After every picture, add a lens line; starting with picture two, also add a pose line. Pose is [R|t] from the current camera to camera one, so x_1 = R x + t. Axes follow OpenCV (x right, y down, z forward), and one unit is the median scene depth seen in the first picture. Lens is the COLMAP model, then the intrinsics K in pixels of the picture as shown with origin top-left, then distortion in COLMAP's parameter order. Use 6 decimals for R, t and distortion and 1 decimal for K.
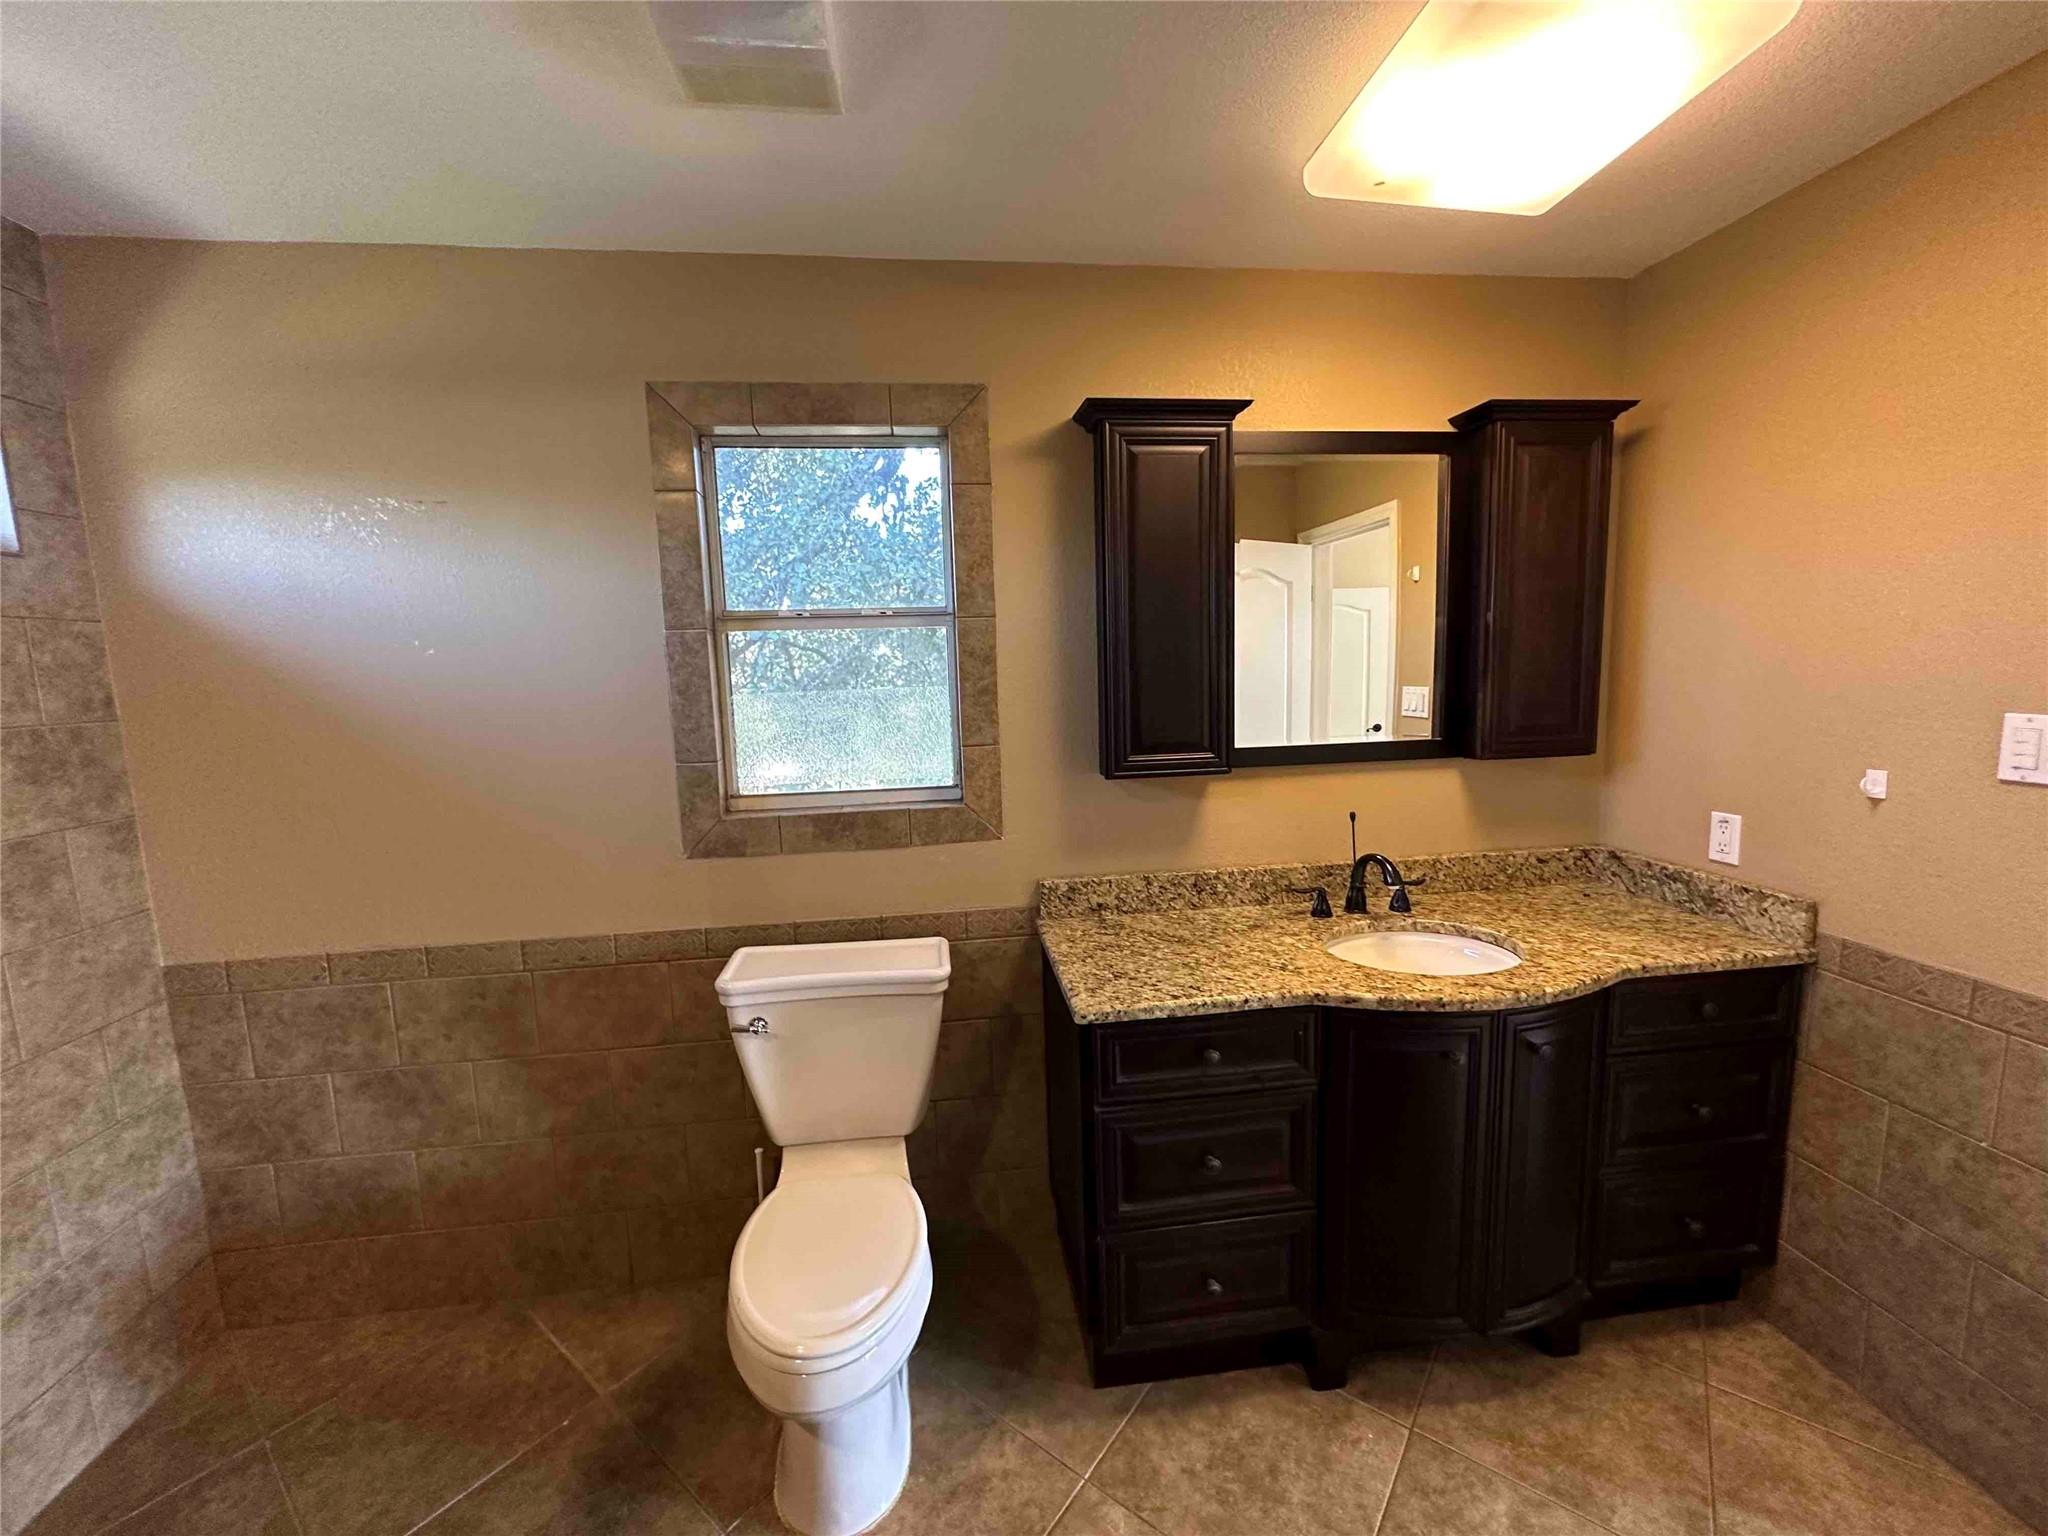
lens RADIAL K [[809.0, 0, 1024.0], [0, 809.0, 768.0], [0, 0, 1]] dist [-0.002355, -0.000349]
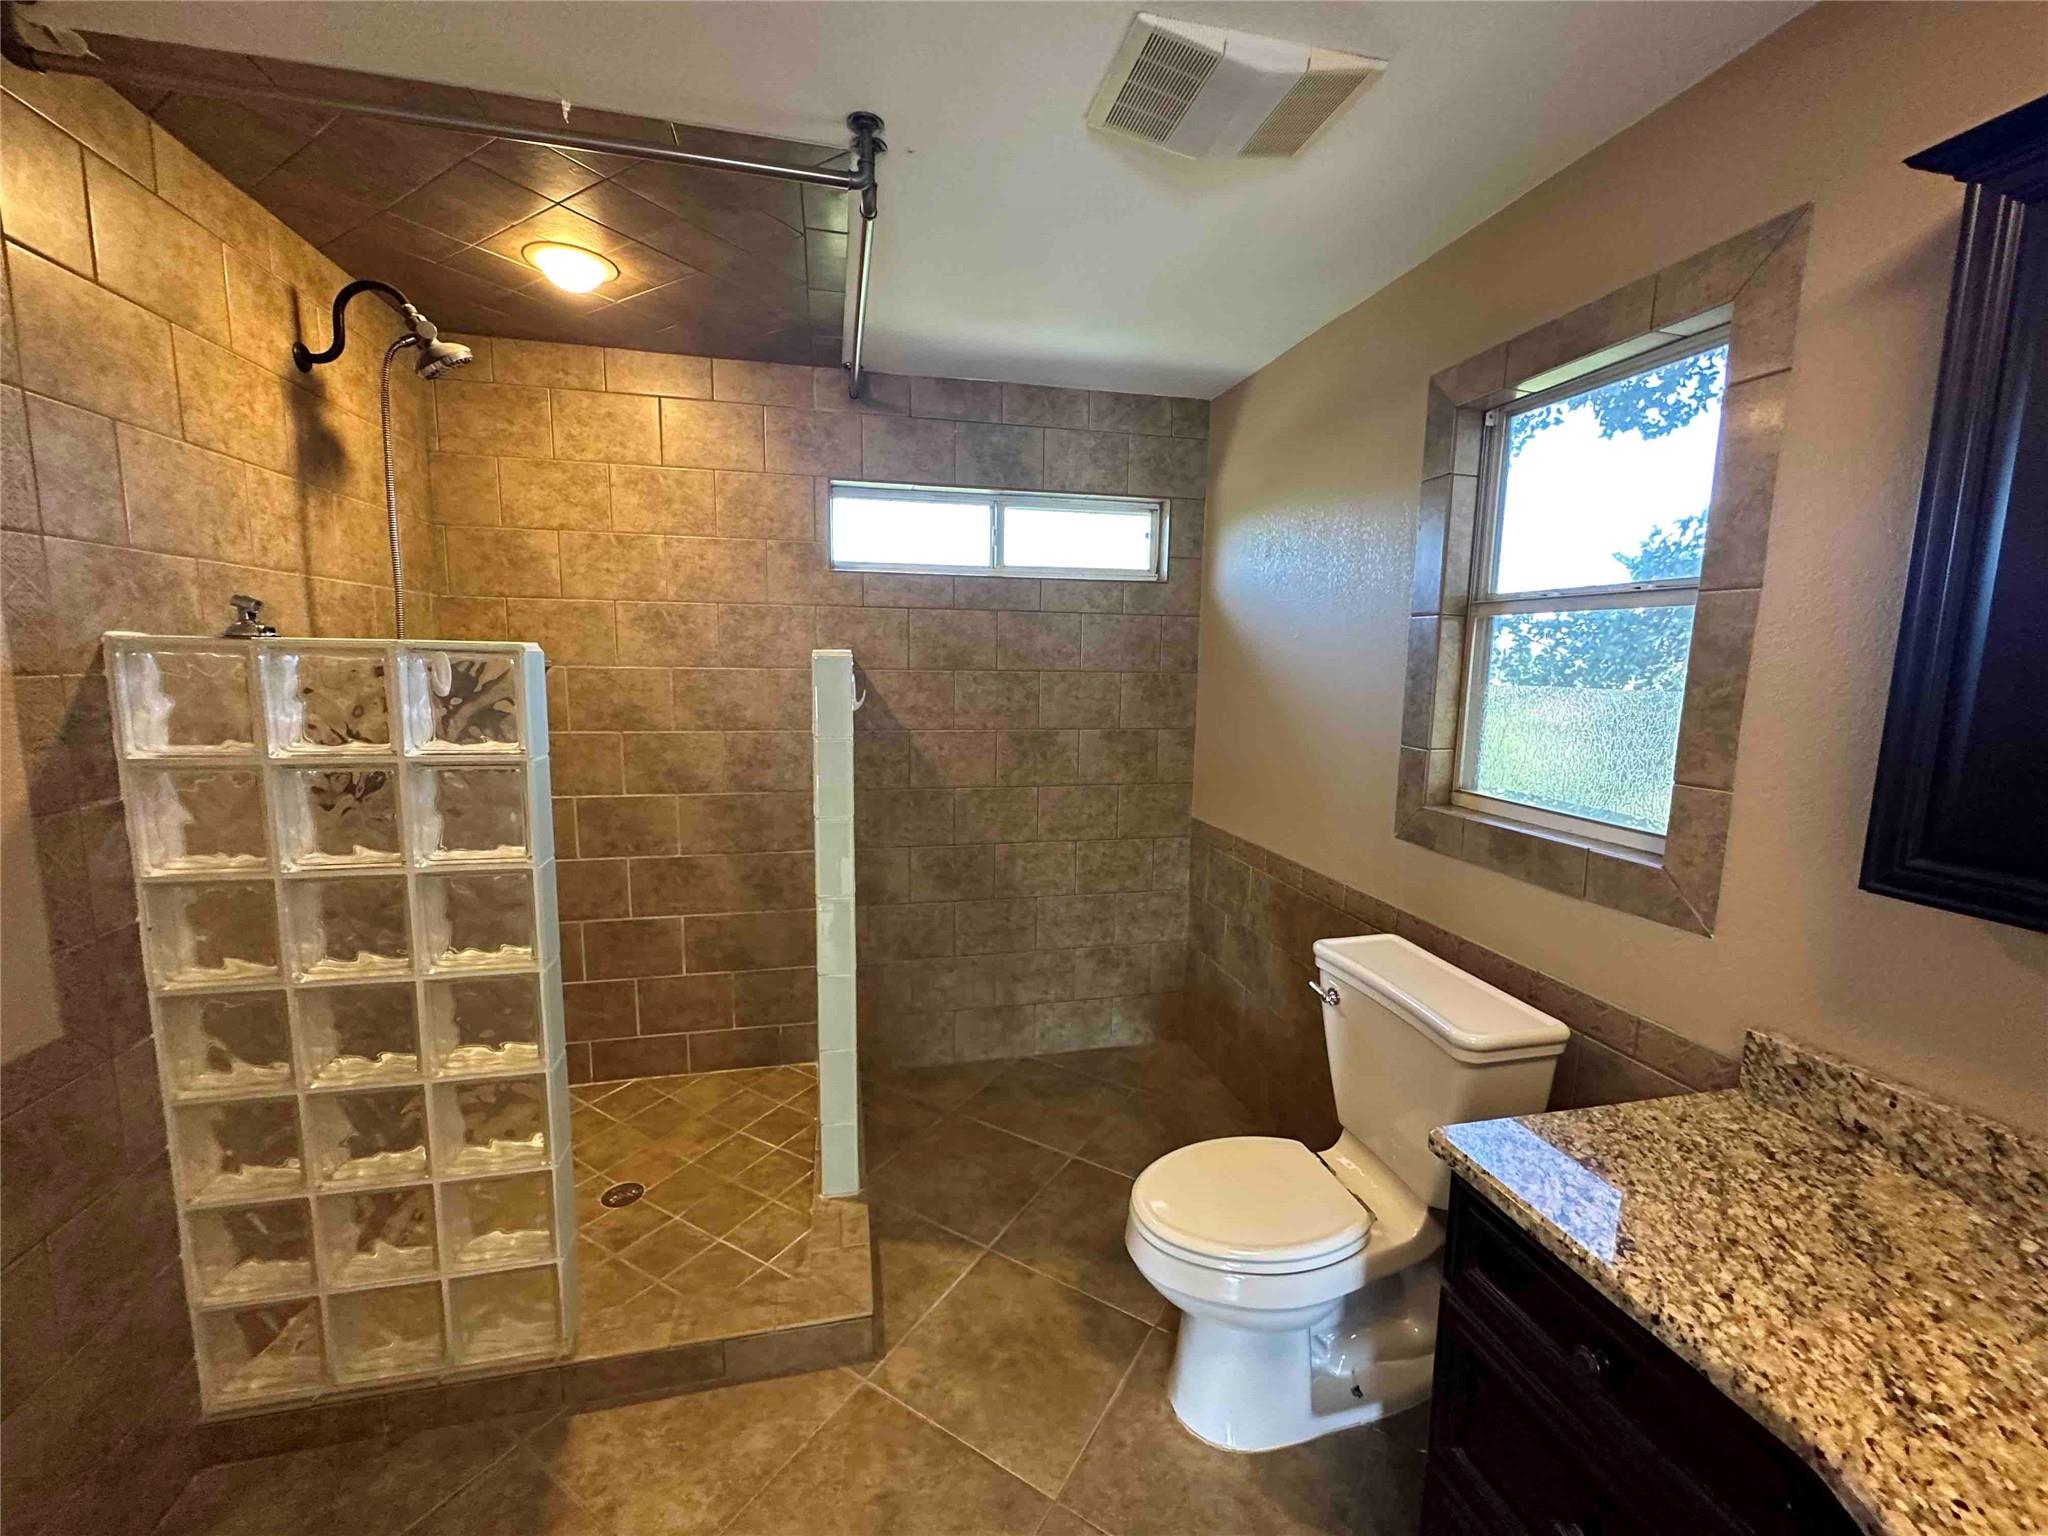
lens RADIAL K [[809.0, 0, 1024.0], [0, 809.0, 768.0], [0, 0, 1]] dist [-0.002355, -0.000349]
pose [[0.112346, 0.169119, -0.979172, 0.562530], [-0.148691, 0.977176, 0.151714, -0.064619], [0.982481, 0.128550, 0.134928, 0.400371]]
